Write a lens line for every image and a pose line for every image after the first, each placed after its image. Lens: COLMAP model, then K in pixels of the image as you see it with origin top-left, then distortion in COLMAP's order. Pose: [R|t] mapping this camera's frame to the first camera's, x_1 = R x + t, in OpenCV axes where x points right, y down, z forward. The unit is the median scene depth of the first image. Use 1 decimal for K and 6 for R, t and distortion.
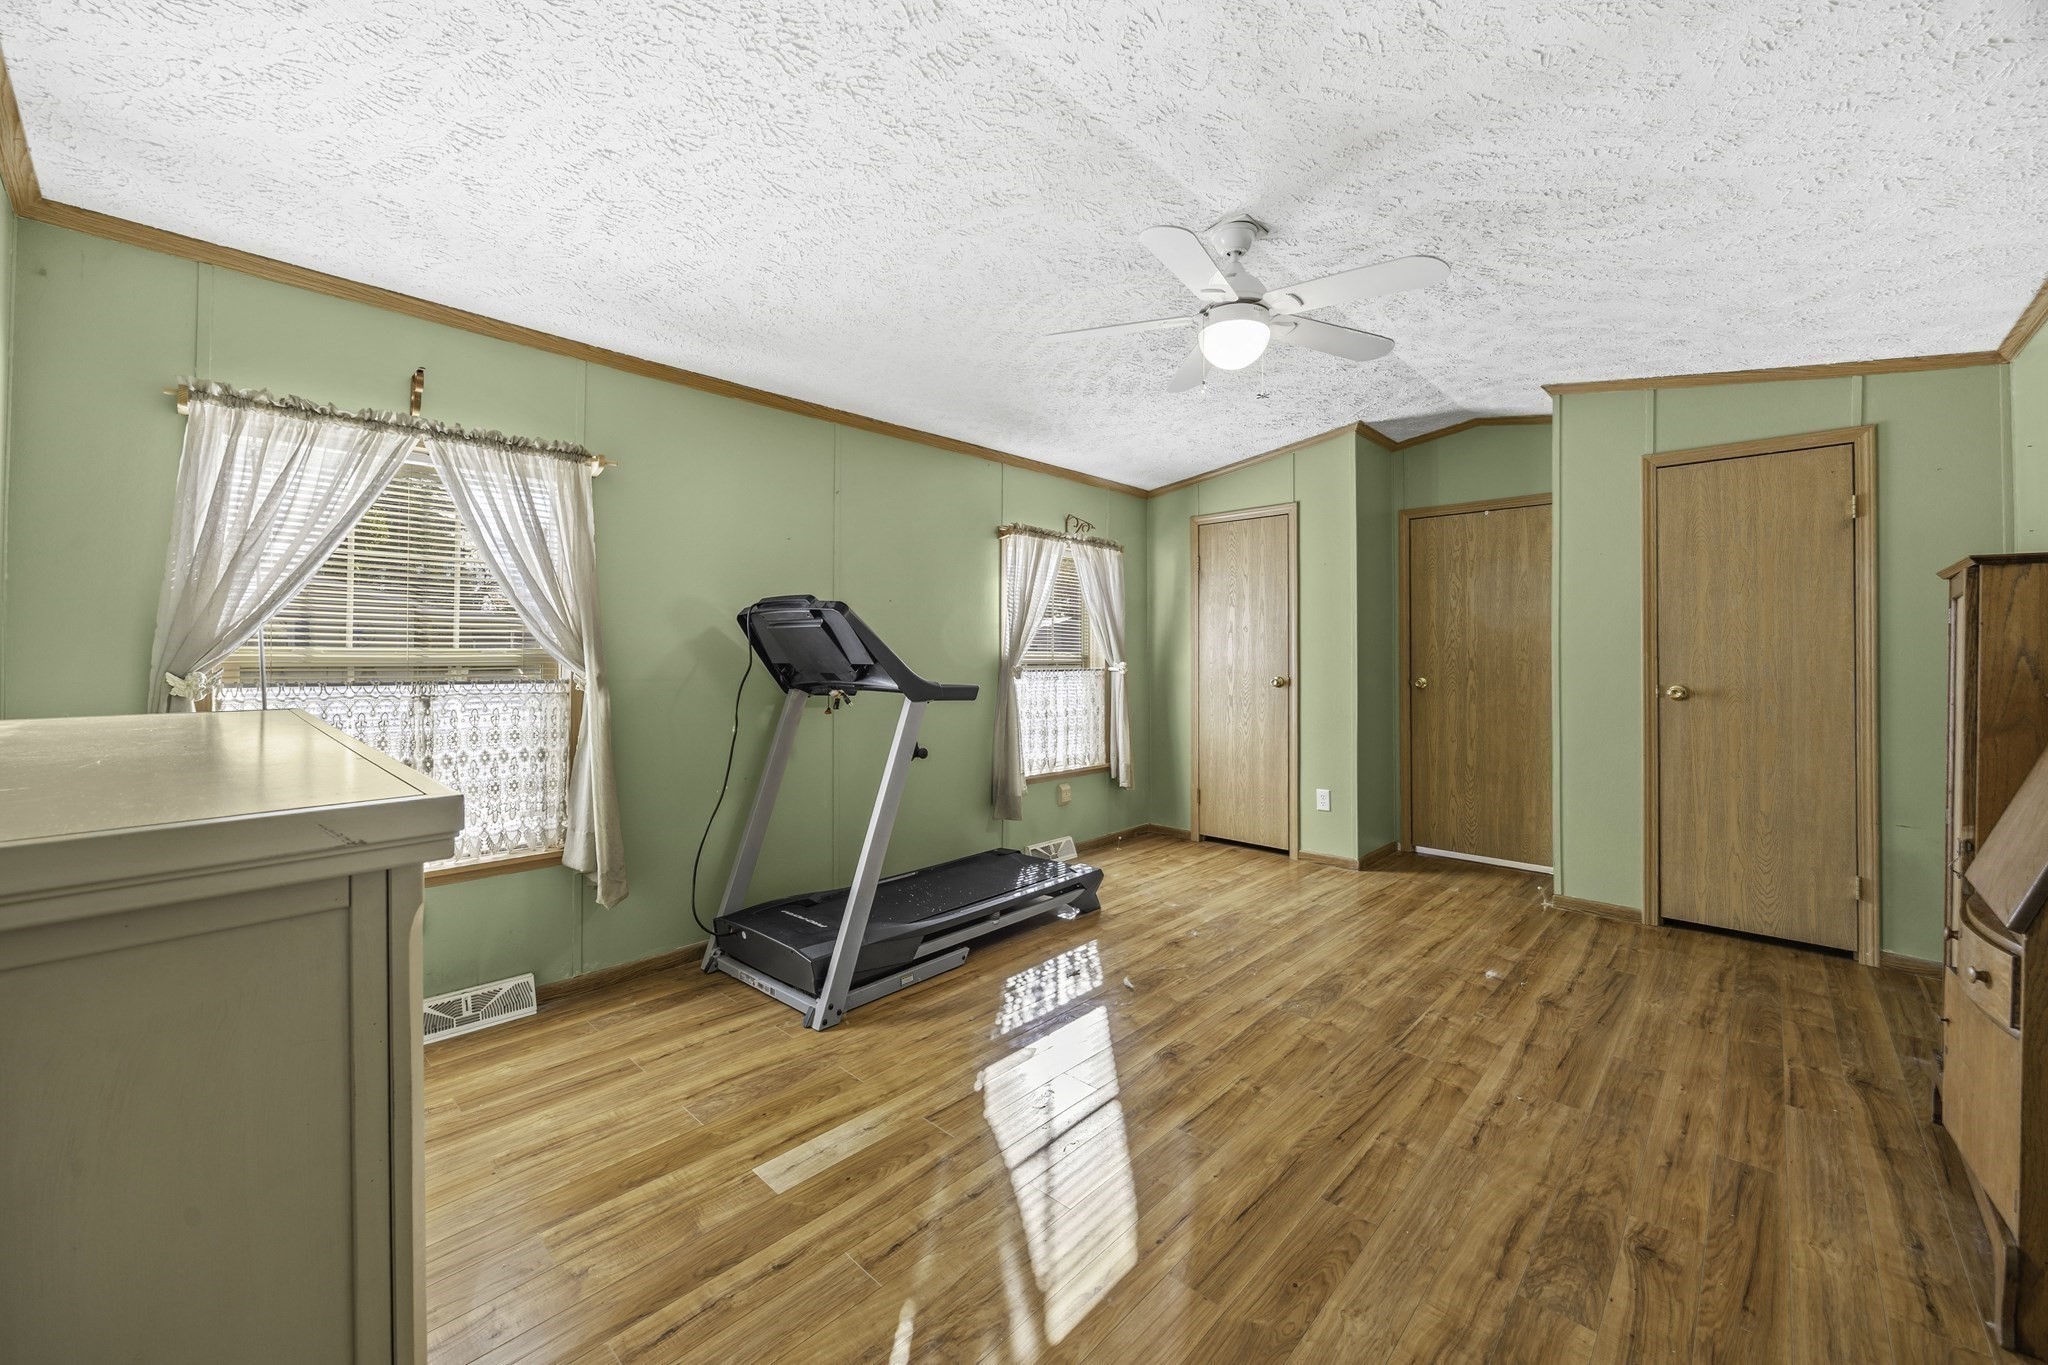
lens RADIAL K [[774.5, 0, 1077.0], [0, 774.5, 618.3], [0, 0, 1]] dist [-0.006526, 0.000485]
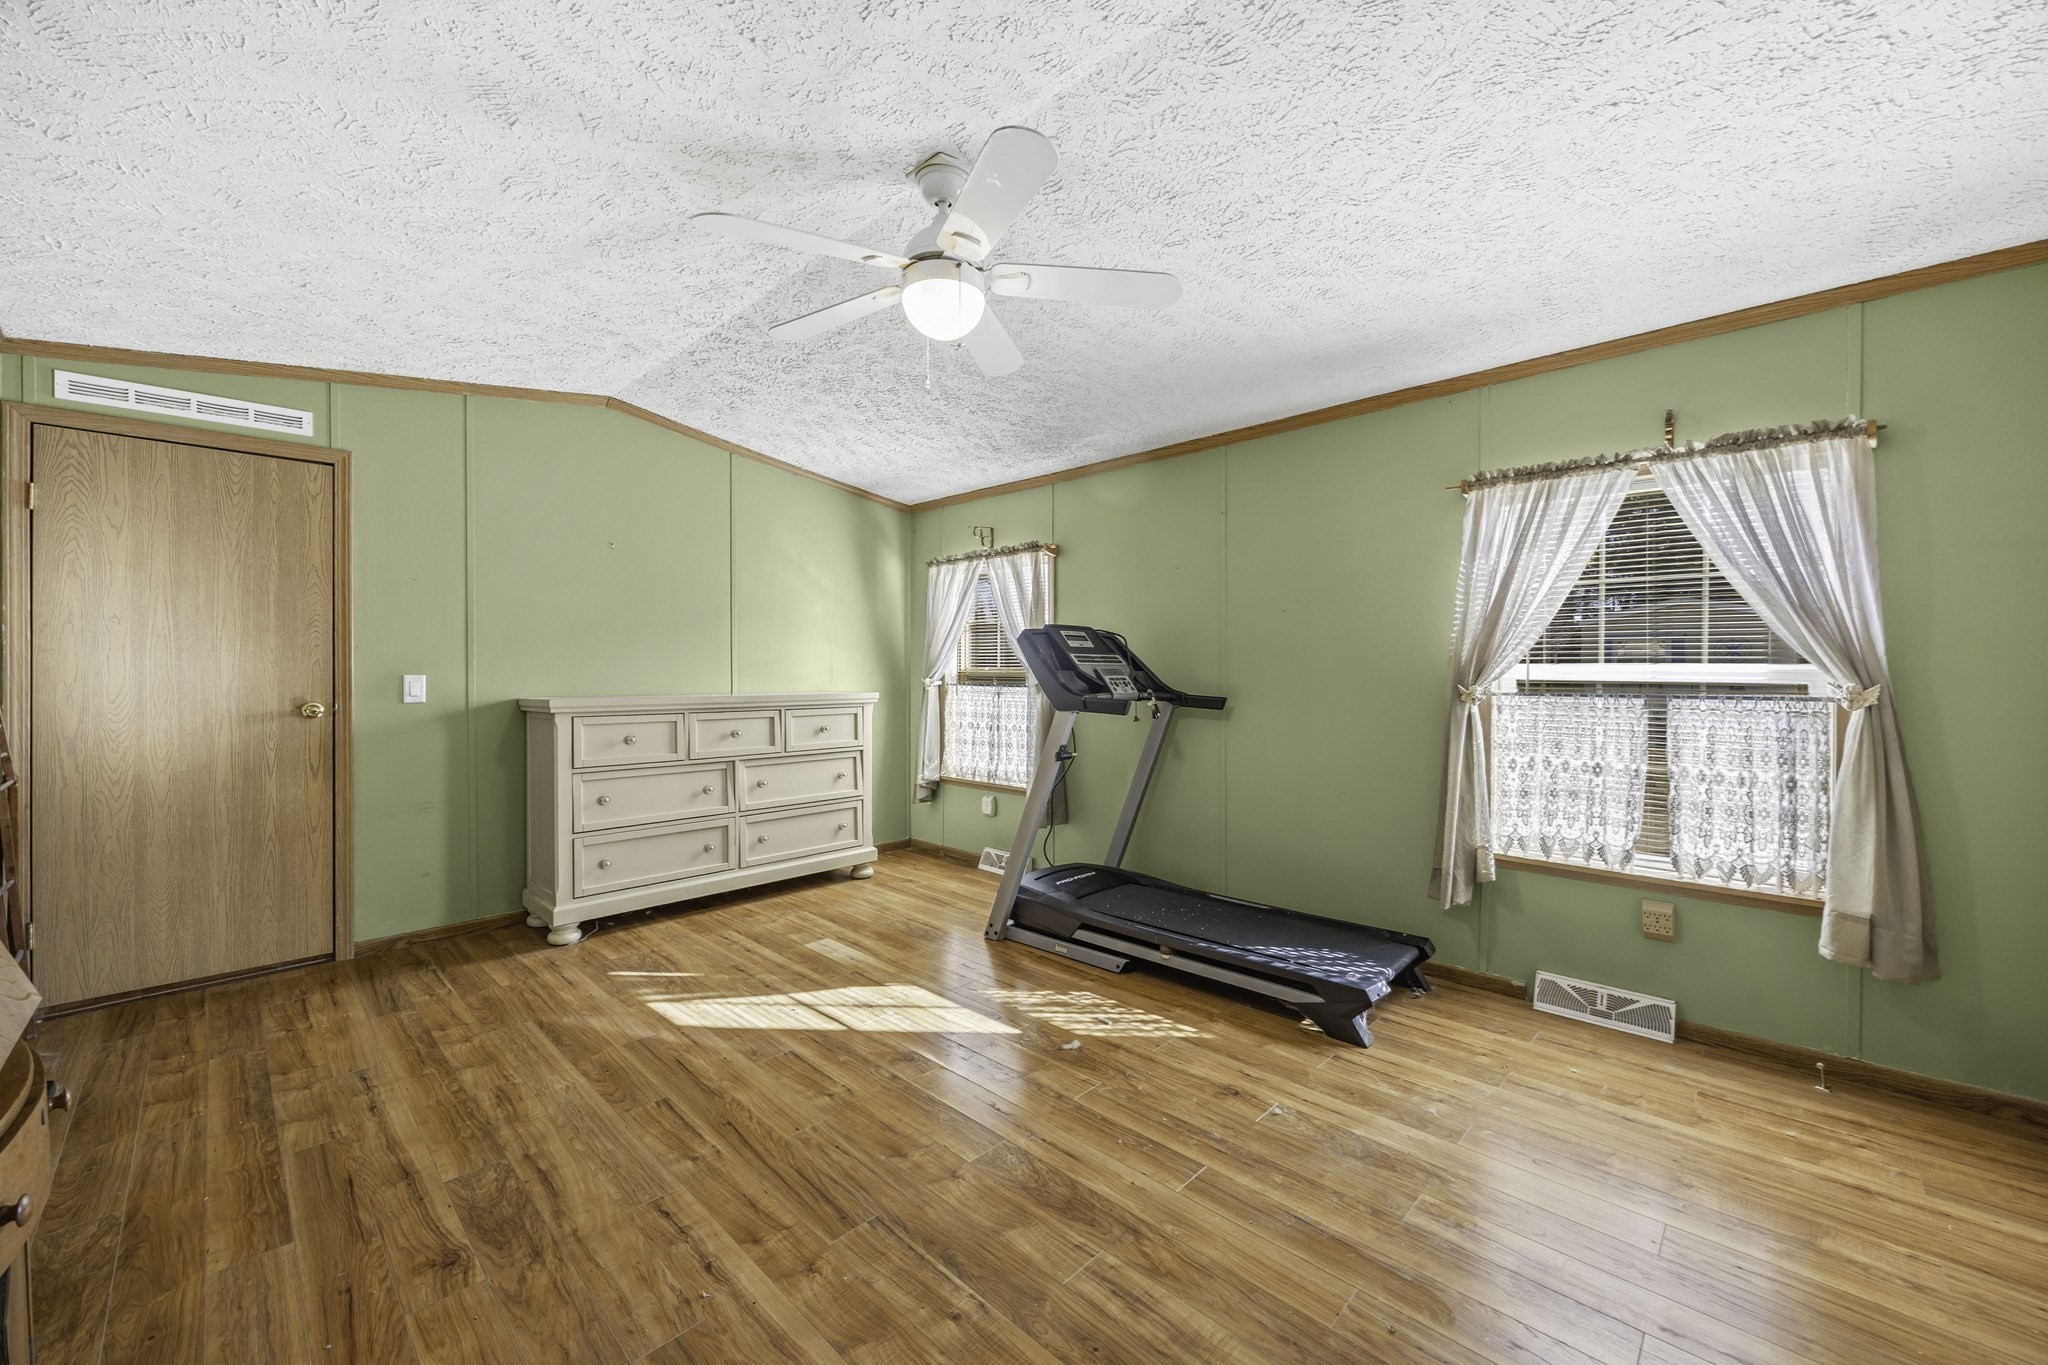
lens RADIAL K [[774.5, 0, 1032.9], [0, 774.5, 669.4], [0, 0, 1]] dist [-0.006526, 0.000485]
pose [[-0.020287, -0.000982, -0.999794, 1.226170], [0.049161, 0.998789, -0.001979, 0.057947], [0.998585, -0.049191, -0.020214, 1.287154]]
